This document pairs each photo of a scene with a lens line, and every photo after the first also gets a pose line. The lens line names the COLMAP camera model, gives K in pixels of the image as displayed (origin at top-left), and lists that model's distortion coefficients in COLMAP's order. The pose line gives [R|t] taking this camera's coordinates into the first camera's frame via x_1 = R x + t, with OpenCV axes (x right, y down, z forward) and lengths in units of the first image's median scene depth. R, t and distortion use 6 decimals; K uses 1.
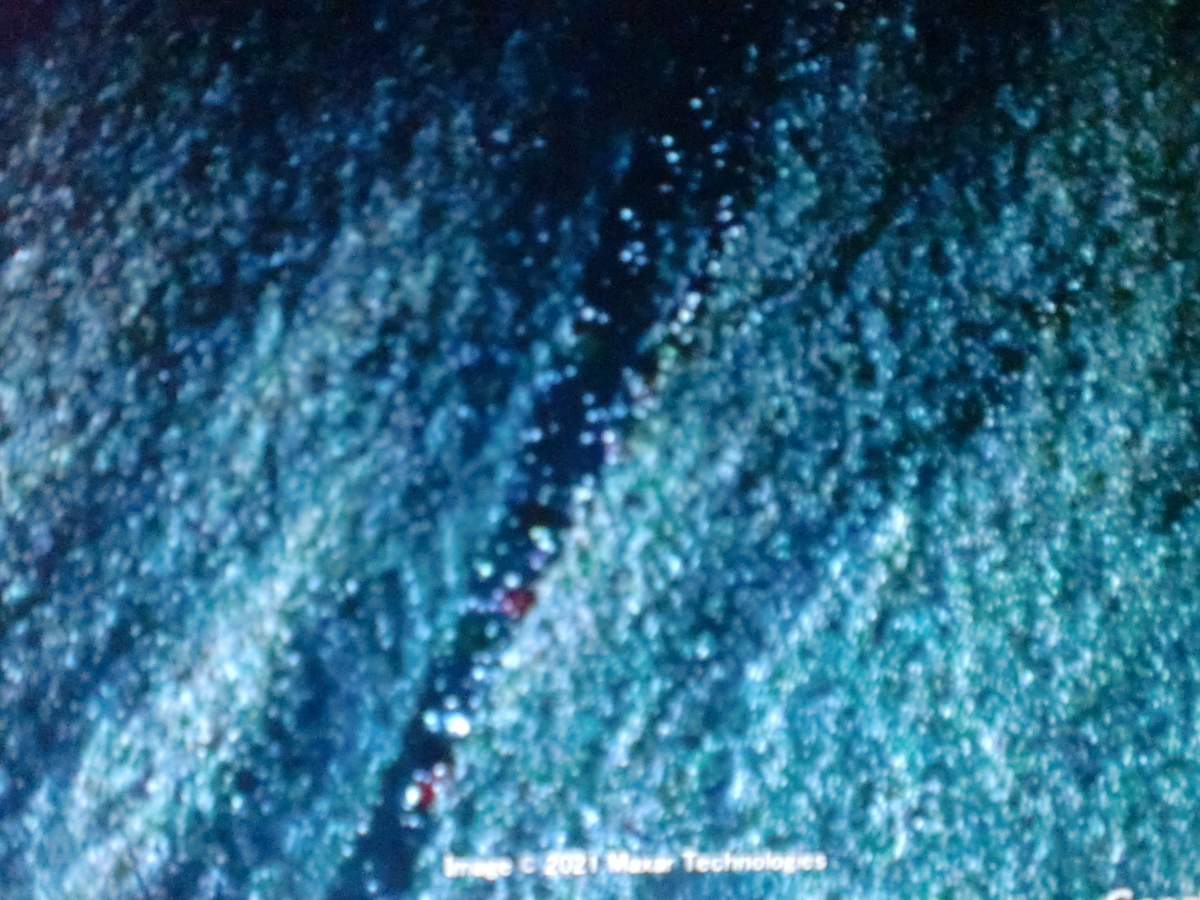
lens RADIAL K [[1215.3, 0, 603.1], [0, 1215.3, 450.6], [0, 0, 1]] dist [-0.003262, 0.000000]
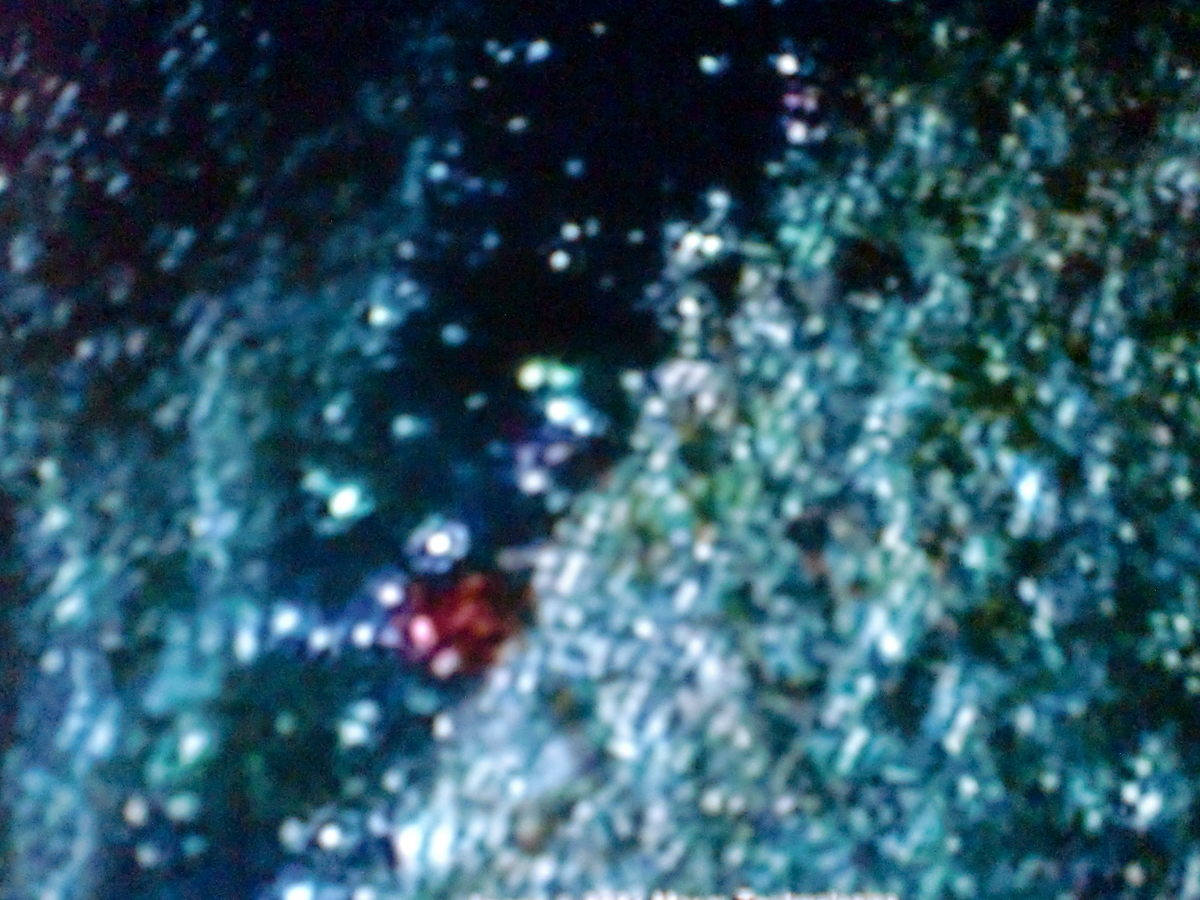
lens RADIAL K [[1215.3, 0, 596.7], [0, 1215.3, 446.8], [0, 0, 1]] dist [-0.003262, 0.000000]
pose [[0.994164, -0.006240, -0.107696, -0.010143], [0.007869, 0.999861, 0.014705, 0.081357], [0.107589, -0.015466, 0.994075, 0.721553]]
